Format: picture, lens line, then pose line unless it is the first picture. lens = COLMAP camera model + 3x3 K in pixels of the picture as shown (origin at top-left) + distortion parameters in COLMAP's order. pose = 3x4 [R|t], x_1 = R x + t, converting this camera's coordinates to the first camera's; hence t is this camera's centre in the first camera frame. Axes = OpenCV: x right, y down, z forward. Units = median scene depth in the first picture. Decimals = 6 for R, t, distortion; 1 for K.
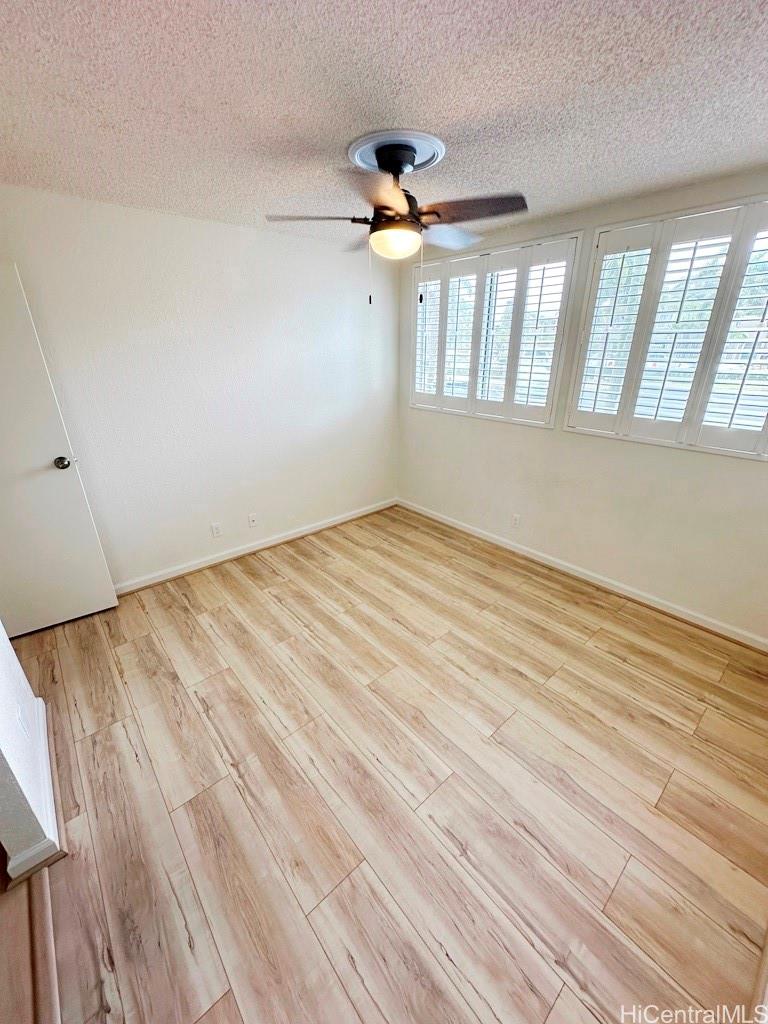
lens RADIAL K [[407.5, 0, 386.2], [0, 407.5, 511.1], [0, 0, 1]] dist [-0.002685, 0.001248]
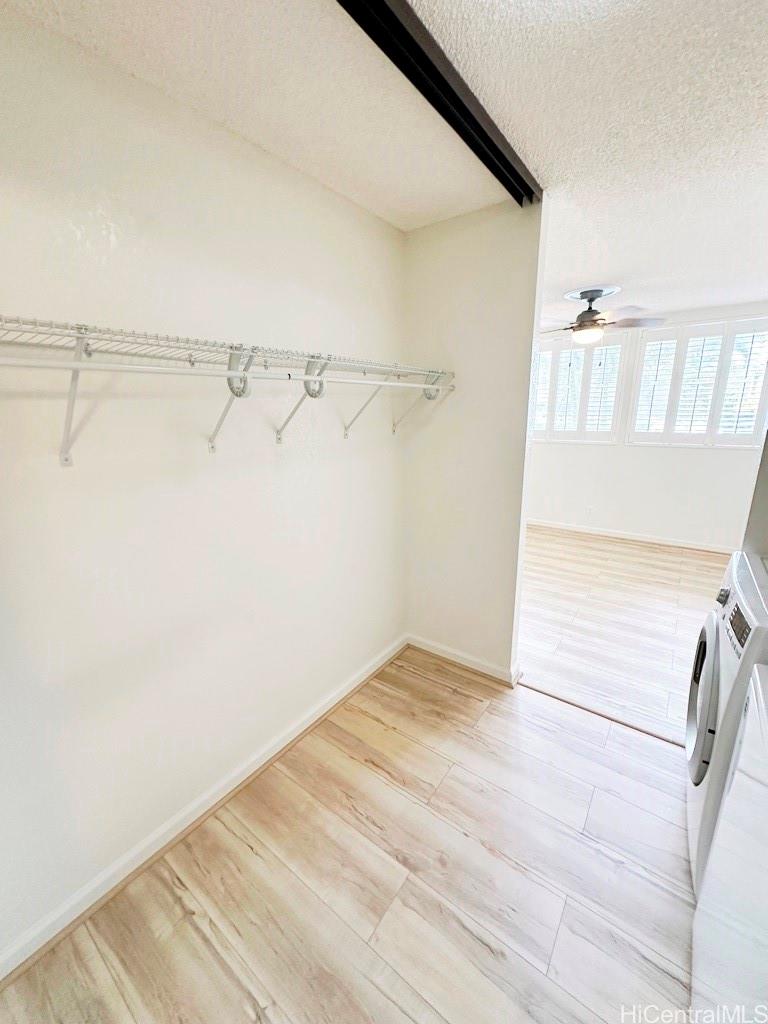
lens RADIAL K [[407.5, 0, 383.3], [0, 407.5, 512.9], [0, 0, 1]] dist [-0.002685, 0.001248]
pose [[0.976357, -0.064735, 0.206243, -0.930200], [0.092555, 0.987416, -0.128232, 0.199722], [-0.195346, 0.144289, 0.970062, -0.340608]]
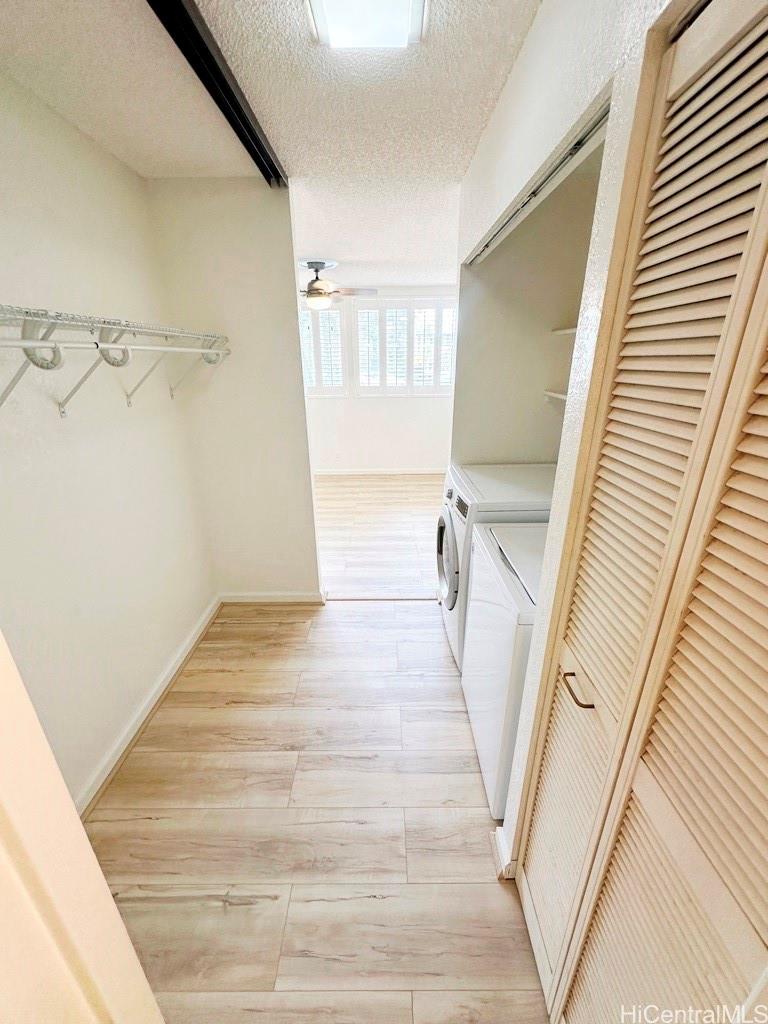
lens RADIAL K [[407.5, 0, 383.3], [0, 407.5, 513.7], [0, 0, 1]] dist [-0.002685, 0.001248]
pose [[0.654696, -0.271921, 0.705288, -1.099797], [0.291525, 0.951702, 0.096312, 0.197285], [-0.697414, 0.142554, 0.702348, -0.394629]]
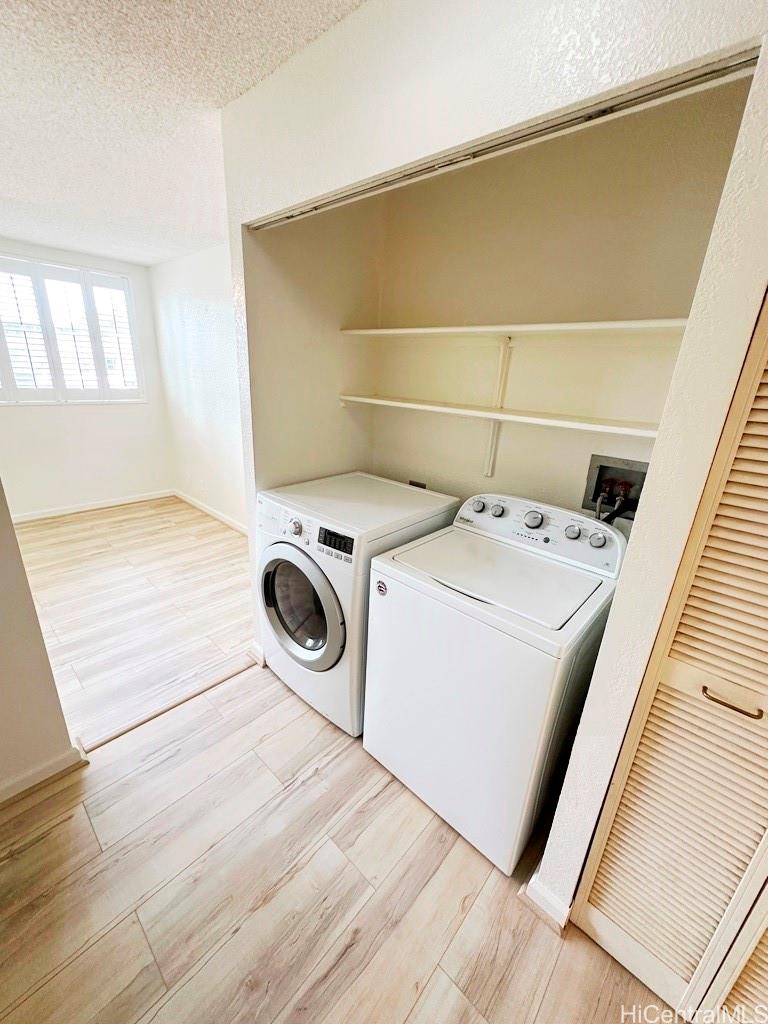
lens RADIAL K [[407.5, 0, 384.0], [0, 407.5, 511.2], [0, 0, 1]] dist [-0.002685, 0.001248]
pose [[-0.120631, -0.323047, 0.938663, -1.018216], [0.330742, 0.878464, 0.344834, 0.079624], [-0.935980, 0.352053, 0.000875, -0.044644]]
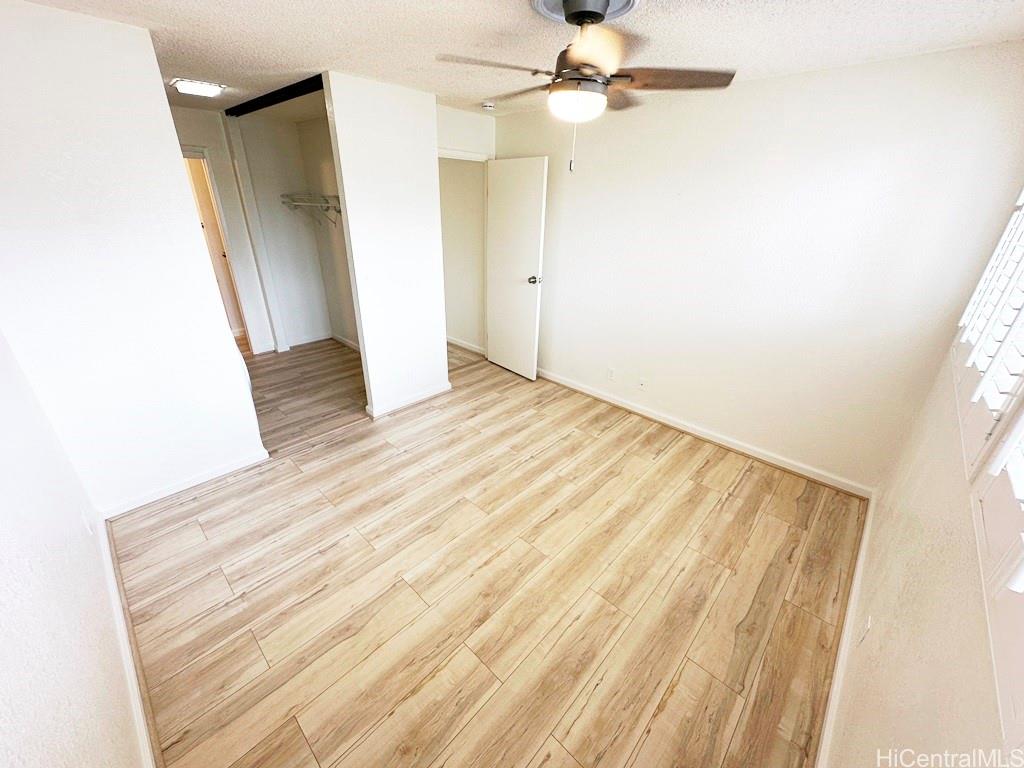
lens RADIAL K [[407.5, 0, 509.2], [0, 407.5, 385.8], [0, 0, 1]] dist [-0.002685, 0.001248]
pose [[0.097304, 0.425608, -0.899661, 0.759980], [-0.399633, 0.844584, 0.356330, -0.276032], [0.911496, 0.324862, 0.252269, 0.598753]]
